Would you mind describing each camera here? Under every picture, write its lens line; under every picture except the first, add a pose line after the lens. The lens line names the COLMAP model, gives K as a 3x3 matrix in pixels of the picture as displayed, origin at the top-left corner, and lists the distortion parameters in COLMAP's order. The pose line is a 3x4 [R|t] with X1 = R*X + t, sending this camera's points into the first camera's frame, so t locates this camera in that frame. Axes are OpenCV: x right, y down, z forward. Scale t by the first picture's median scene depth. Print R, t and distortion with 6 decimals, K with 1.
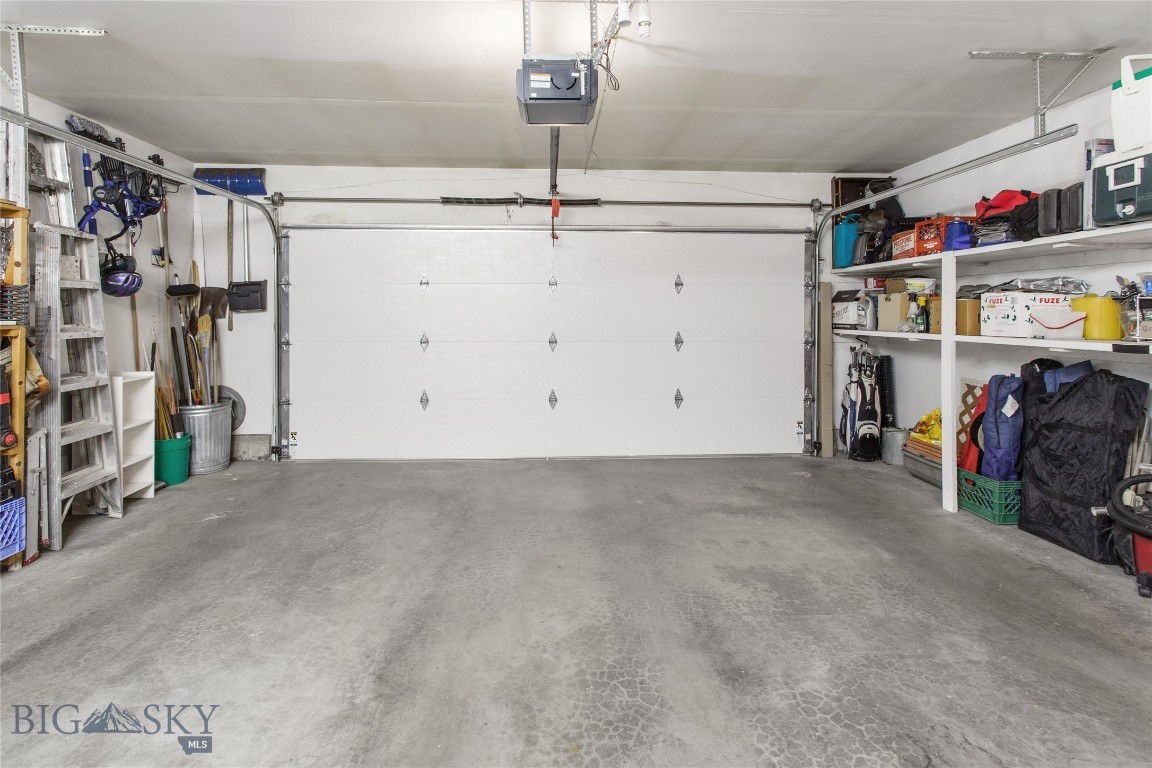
lens RADIAL K [[577.7, 0, 576.8], [0, 577.7, 342.1], [0, 0, 1]] dist [0.004579, 0.000159]
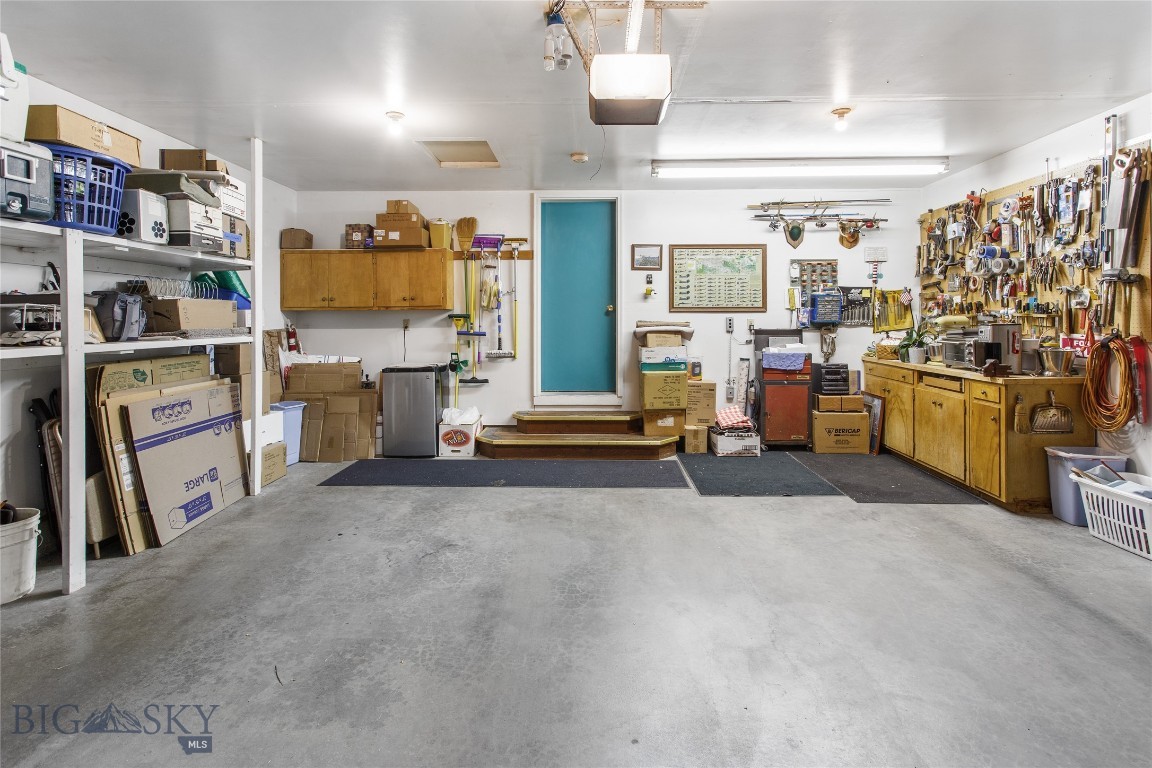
lens RADIAL K [[577.7, 0, 576.8], [0, 577.7, 342.1], [0, 0, 1]] dist [0.004579, 0.000159]
pose [[-0.996788, -0.000753, 0.080086, -0.023970], [0.006250, 0.996175, 0.087161, -0.097352], [-0.079845, 0.087382, -0.992970, 2.144176]]
